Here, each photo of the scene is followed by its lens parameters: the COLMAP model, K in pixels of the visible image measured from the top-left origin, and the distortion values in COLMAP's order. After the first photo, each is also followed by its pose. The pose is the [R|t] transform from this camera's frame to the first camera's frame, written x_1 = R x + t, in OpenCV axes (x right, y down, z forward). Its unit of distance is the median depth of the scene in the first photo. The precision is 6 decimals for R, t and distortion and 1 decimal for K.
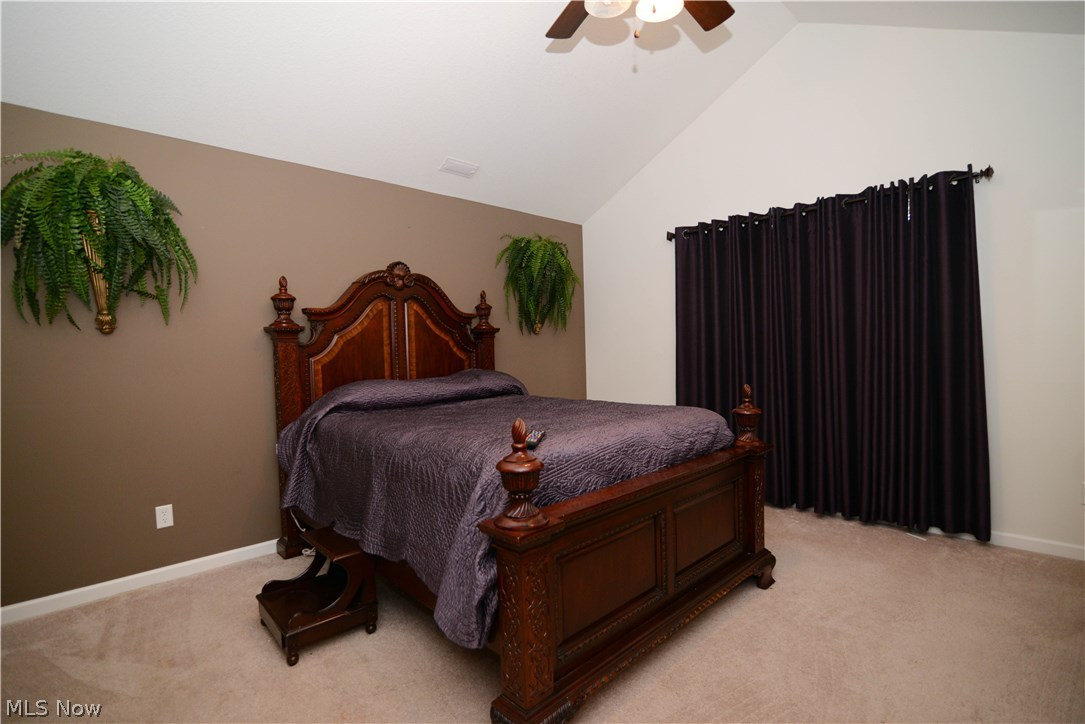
lens RADIAL K [[479.4, 0, 565.9], [0, 479.4, 361.8], [0, 0, 1]] dist [-0.013516, 0.000060]
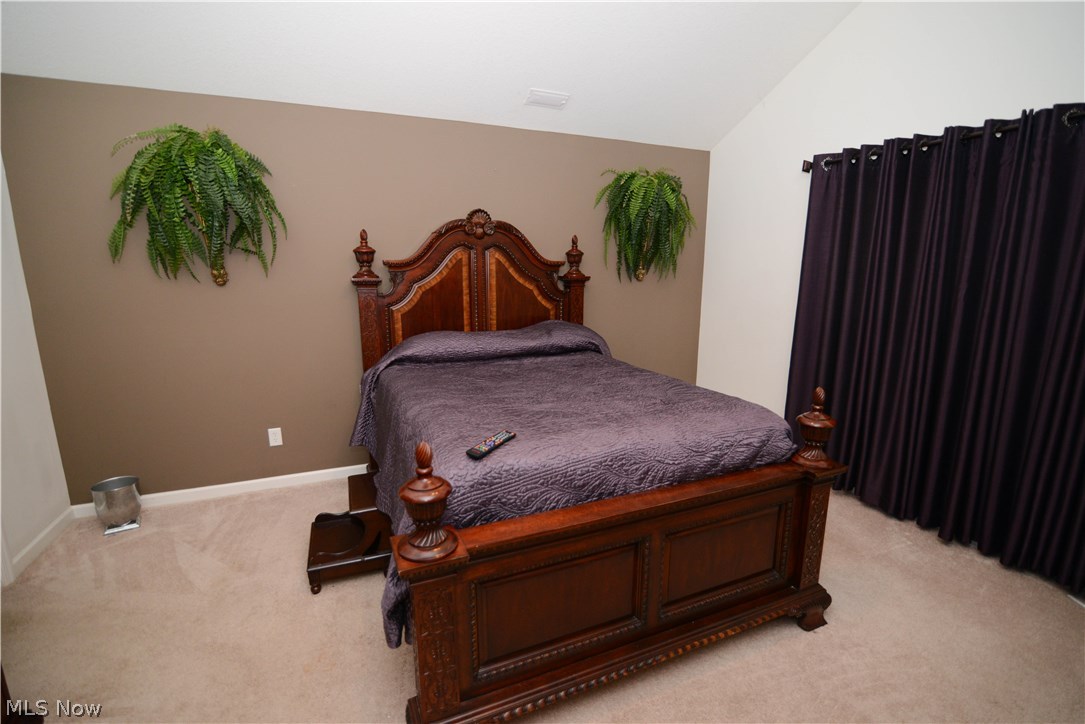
lens RADIAL K [[479.4, 0, 565.9], [0, 479.4, 361.8], [0, 0, 1]] dist [-0.013516, 0.000060]
pose [[0.941308, 0.098725, -0.322788, 0.187299], [-0.045222, 0.984536, 0.169243, -0.084980], [0.334505, -0.144712, 0.931217, 0.115469]]
